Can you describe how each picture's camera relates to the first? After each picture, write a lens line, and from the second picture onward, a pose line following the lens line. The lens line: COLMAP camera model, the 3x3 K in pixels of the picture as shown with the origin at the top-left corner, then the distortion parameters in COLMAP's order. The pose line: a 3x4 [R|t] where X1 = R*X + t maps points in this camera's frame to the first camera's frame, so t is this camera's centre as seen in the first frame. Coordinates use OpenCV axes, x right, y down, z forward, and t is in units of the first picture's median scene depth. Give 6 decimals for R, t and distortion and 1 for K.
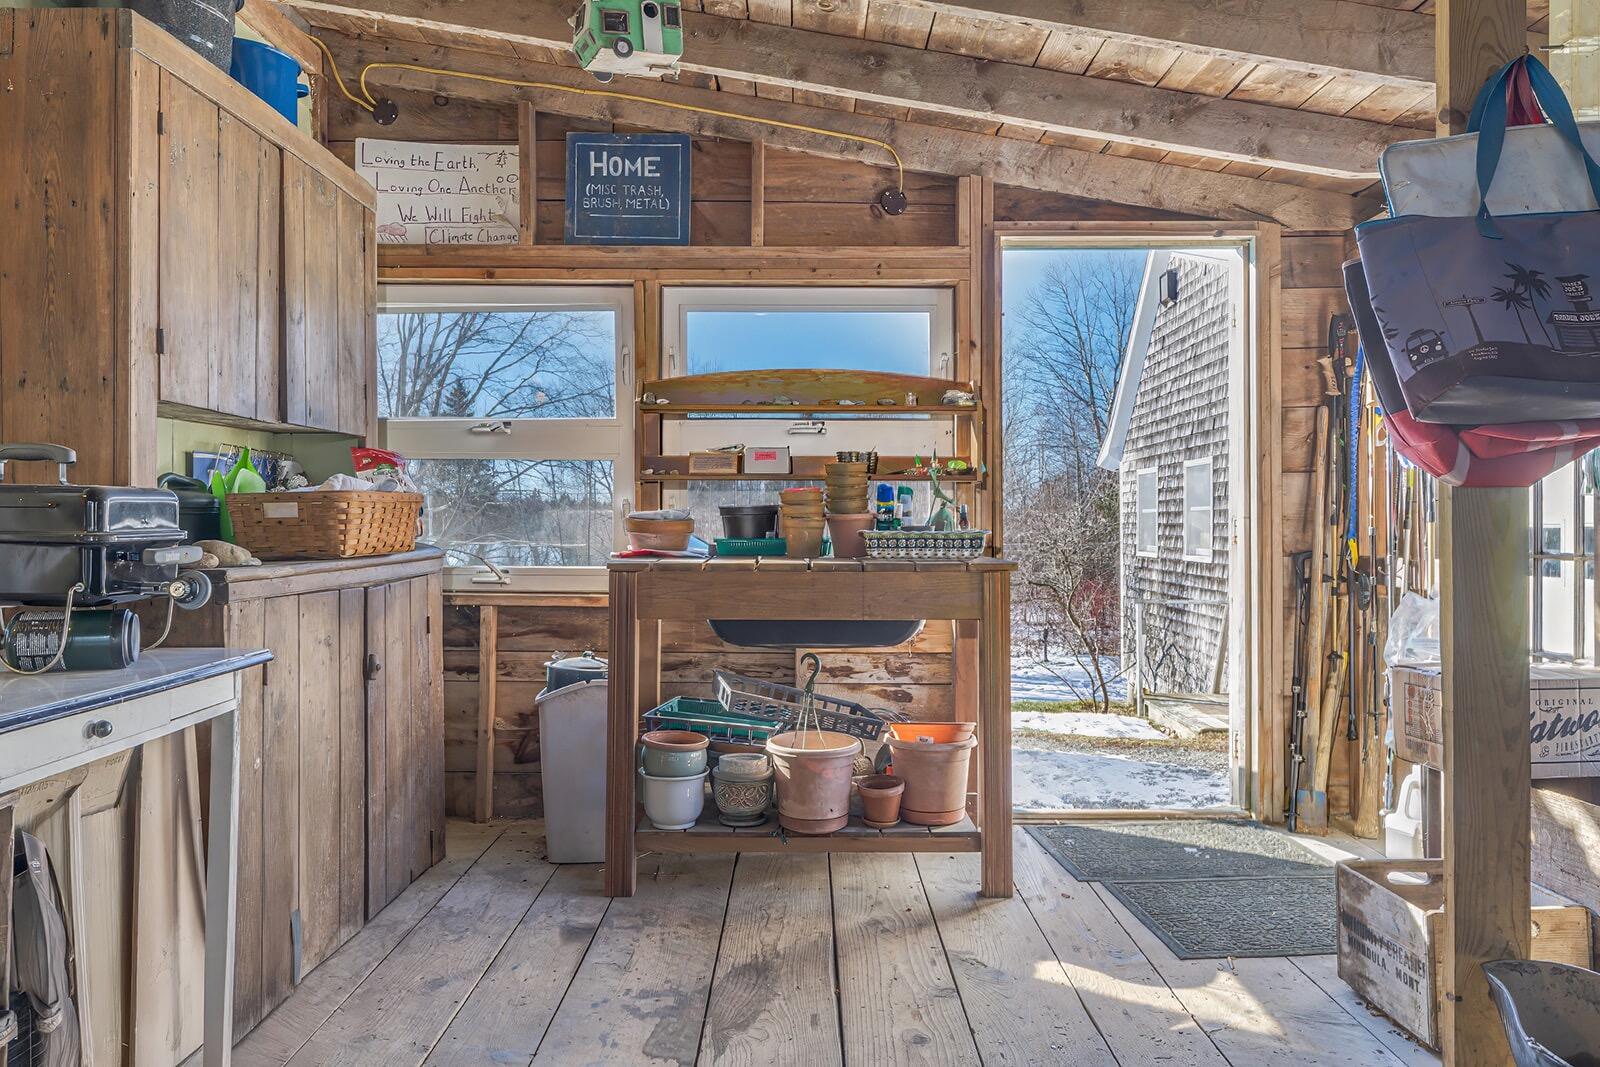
lens RADIAL K [[1110.3, 0, 800.0], [0, 1110.3, 533.5], [0, 0, 1]] dist [-0.006266, -0.002418]
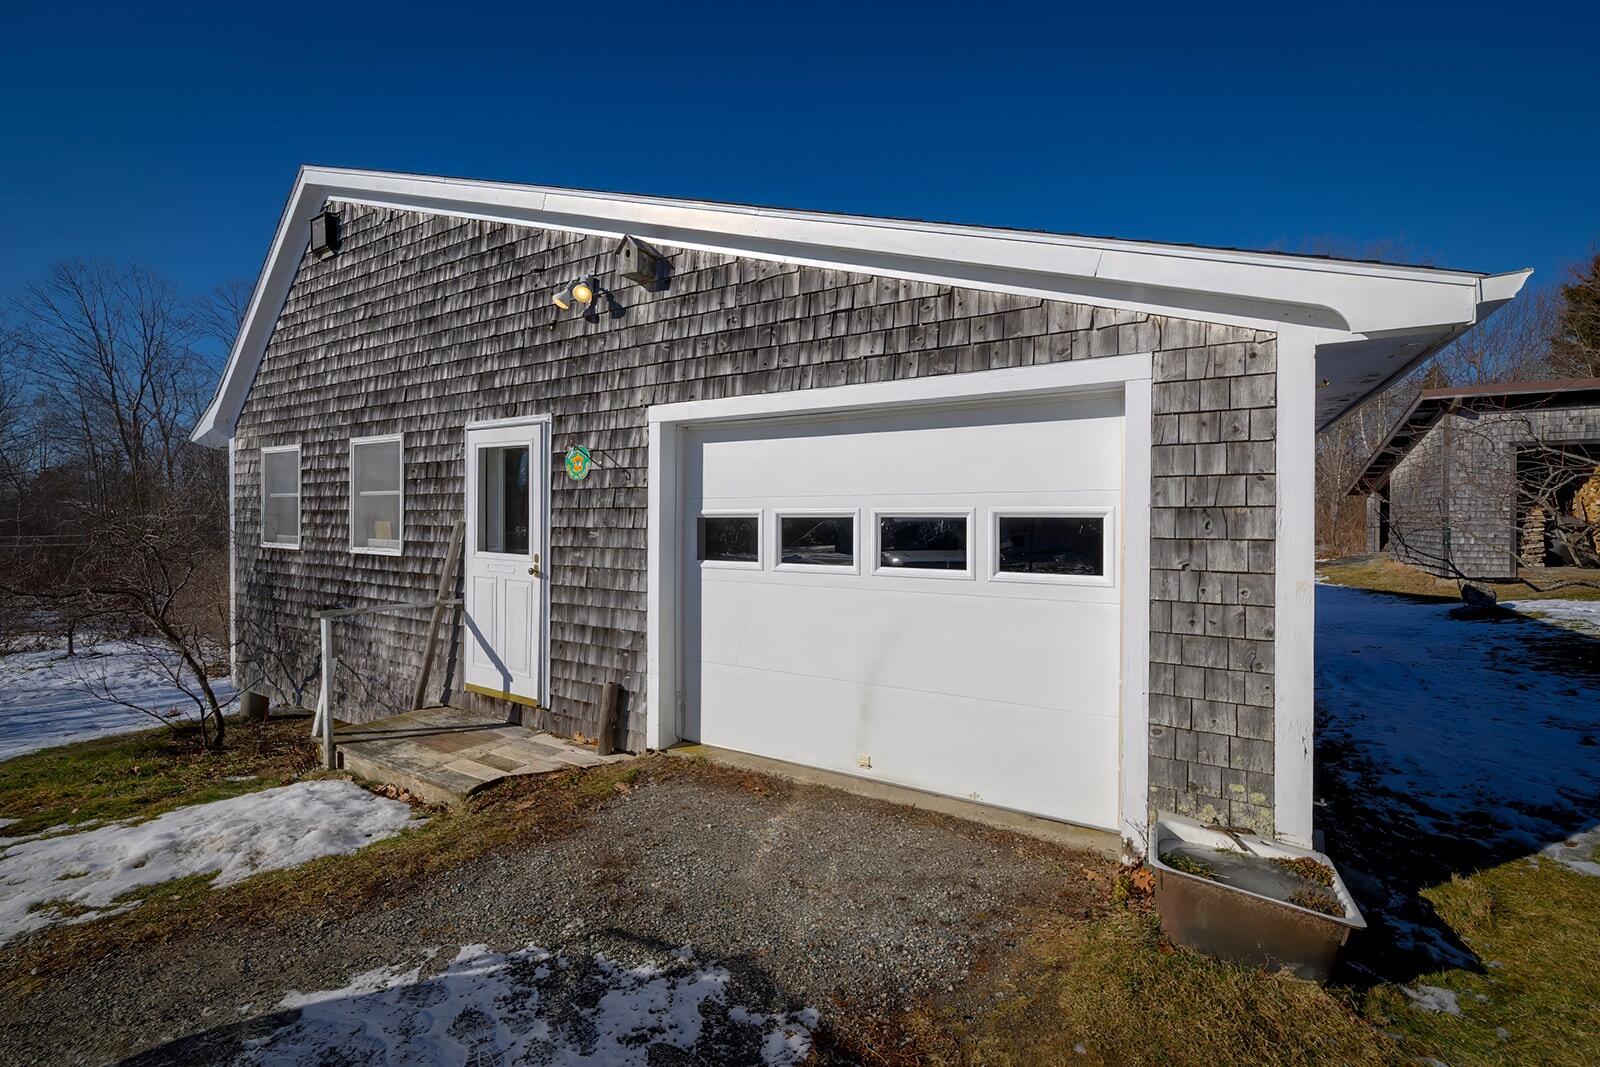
lens RADIAL K [[686.5, 0, 800.0], [0, 686.5, 533.5], [0, 0, 1]] dist [-0.002299, -0.000030]
pose [[0.494243, -0.005606, 0.869306, 0.051442], [-0.006987, 0.999921, 0.010421, 0.001048], [-0.869296, -0.011224, 0.494165, 0.410944]]
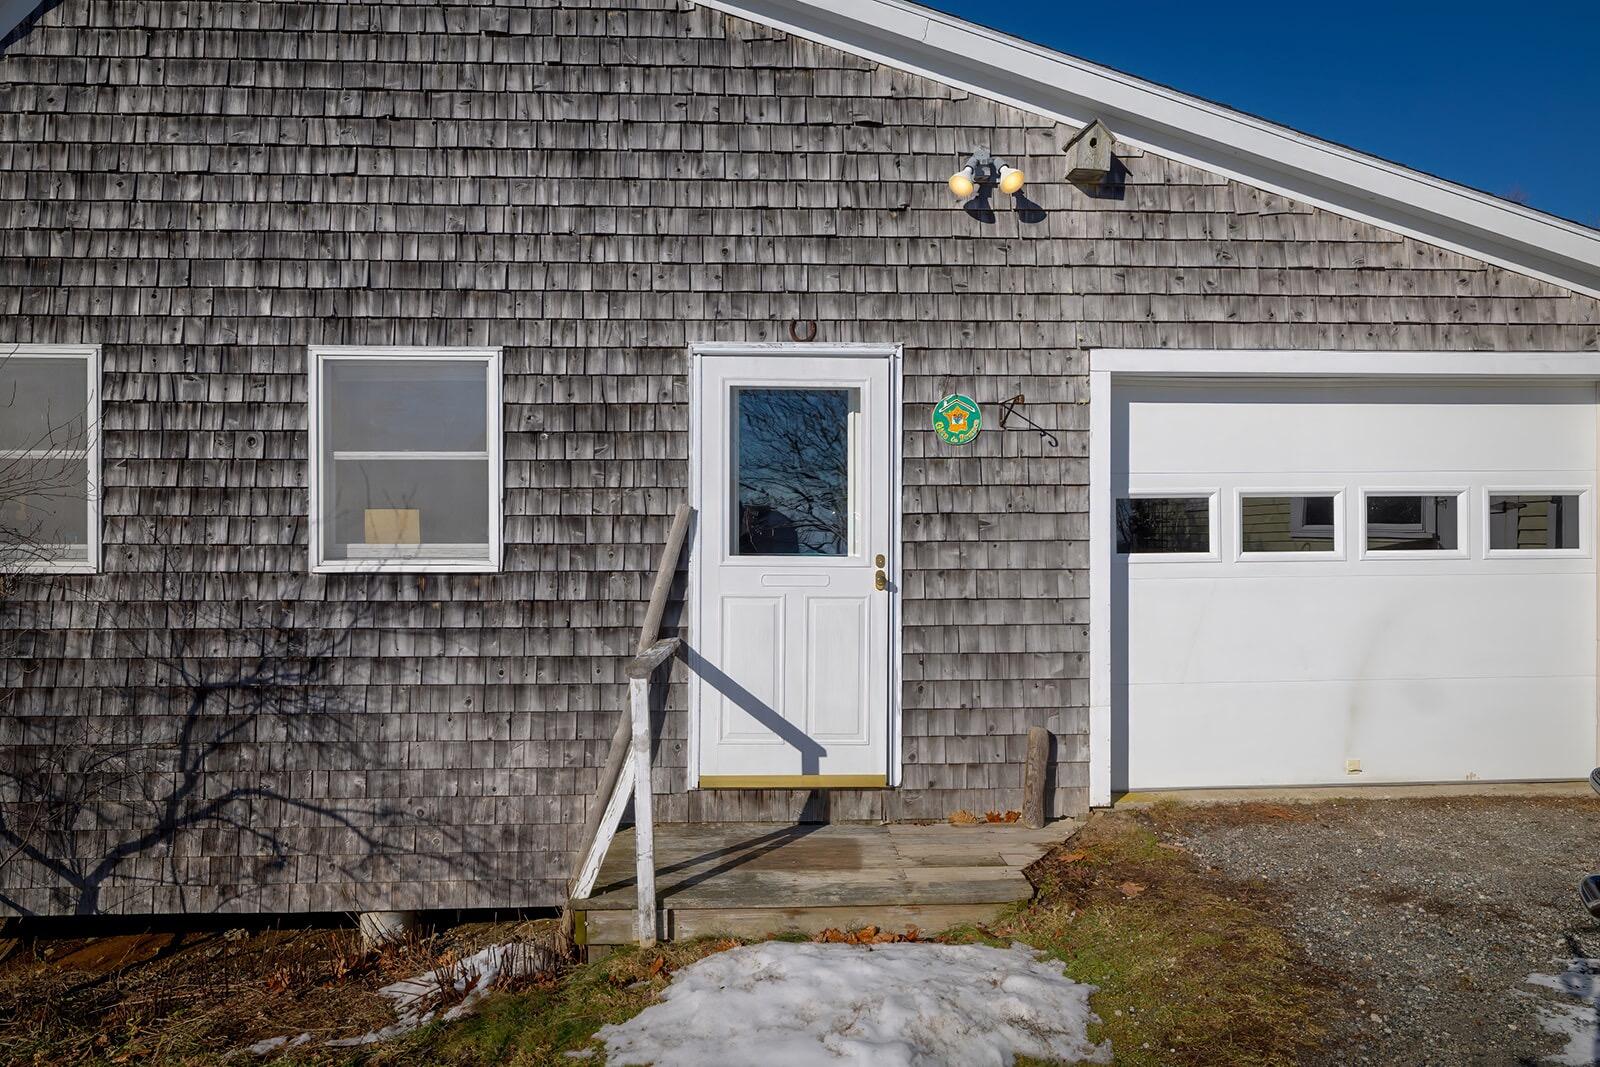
lens RADIAL K [[1049.1, 0, 800.0], [0, 1049.1, 533.5], [0, 0, 1]] dist [-0.000892, 0.001141]
pose [[-0.076739, -0.005717, 0.997035, -0.076363], [0.007825, 0.999949, 0.006336, 0.007622], [-0.997021, 0.008288, -0.076690, 0.803169]]
